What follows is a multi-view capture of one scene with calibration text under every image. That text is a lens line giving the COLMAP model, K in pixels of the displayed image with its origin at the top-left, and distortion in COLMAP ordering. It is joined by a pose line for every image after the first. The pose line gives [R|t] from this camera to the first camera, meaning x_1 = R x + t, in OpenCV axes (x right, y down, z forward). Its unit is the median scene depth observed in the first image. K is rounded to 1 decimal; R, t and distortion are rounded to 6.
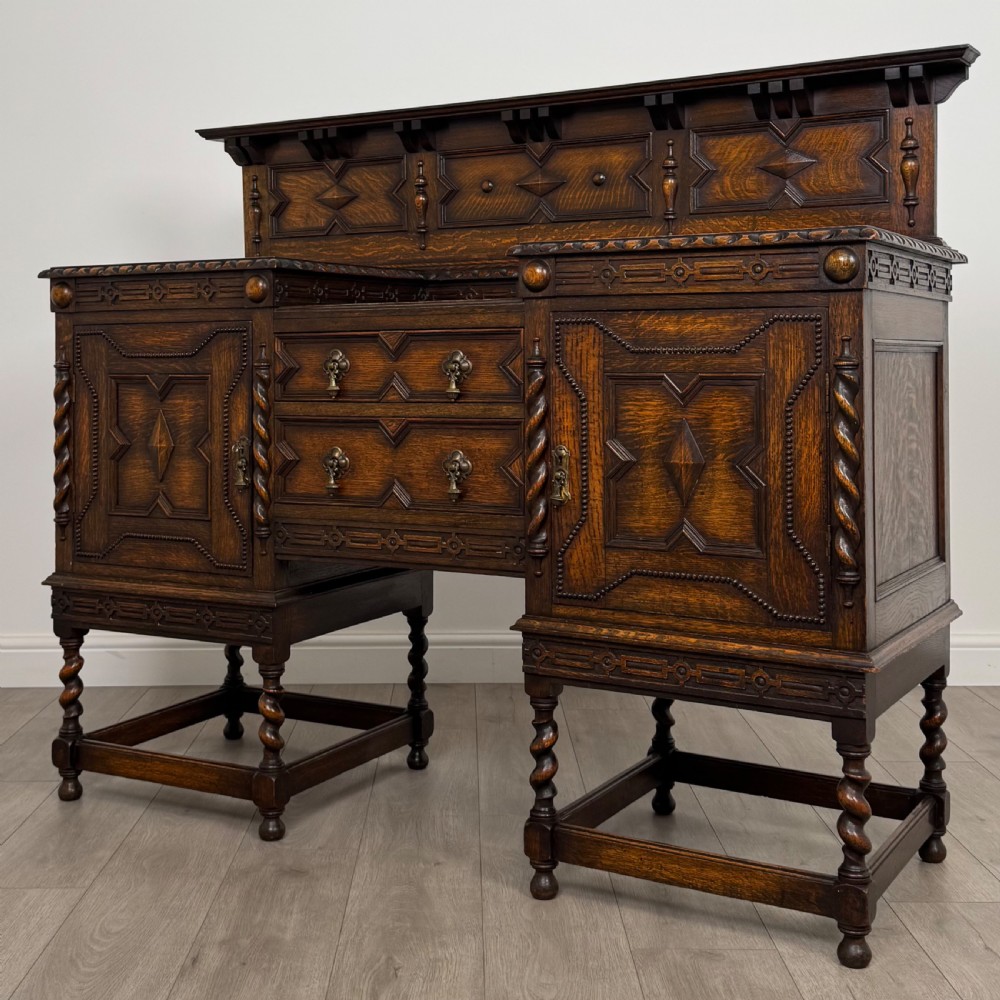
lens RADIAL K [[1308.6, 0, 529.9], [0, 1308.6, 367.4], [0, 0, 1]] dist [0.064258, 0.000000]
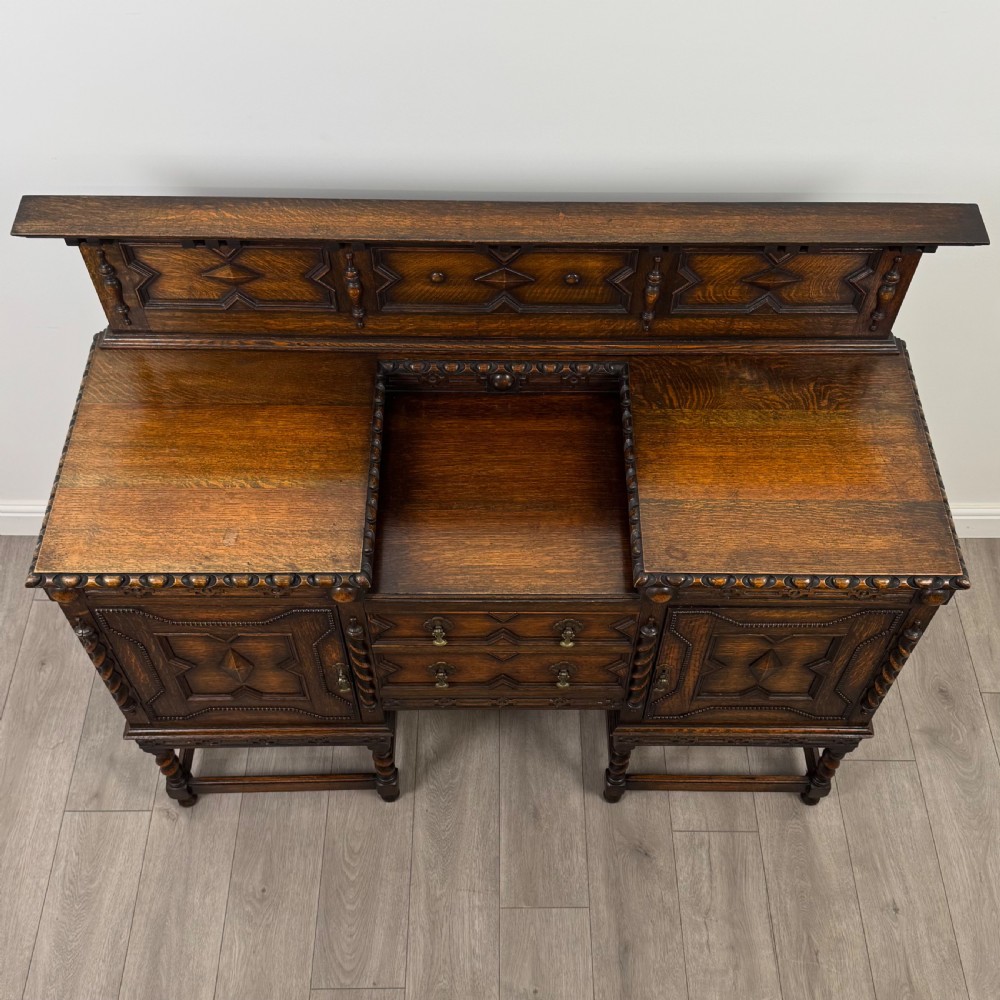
lens RADIAL K [[1091.1, 0, 528.9], [0, 1091.1, 487.1], [0, 0, 1]] dist [0.028577, 0.000000]
pose [[0.876885, -0.361302, 0.317071, -0.312817], [-0.024679, 0.624896, 0.780318, -0.742996], [-0.480067, -0.692074, 0.539045, 0.536313]]
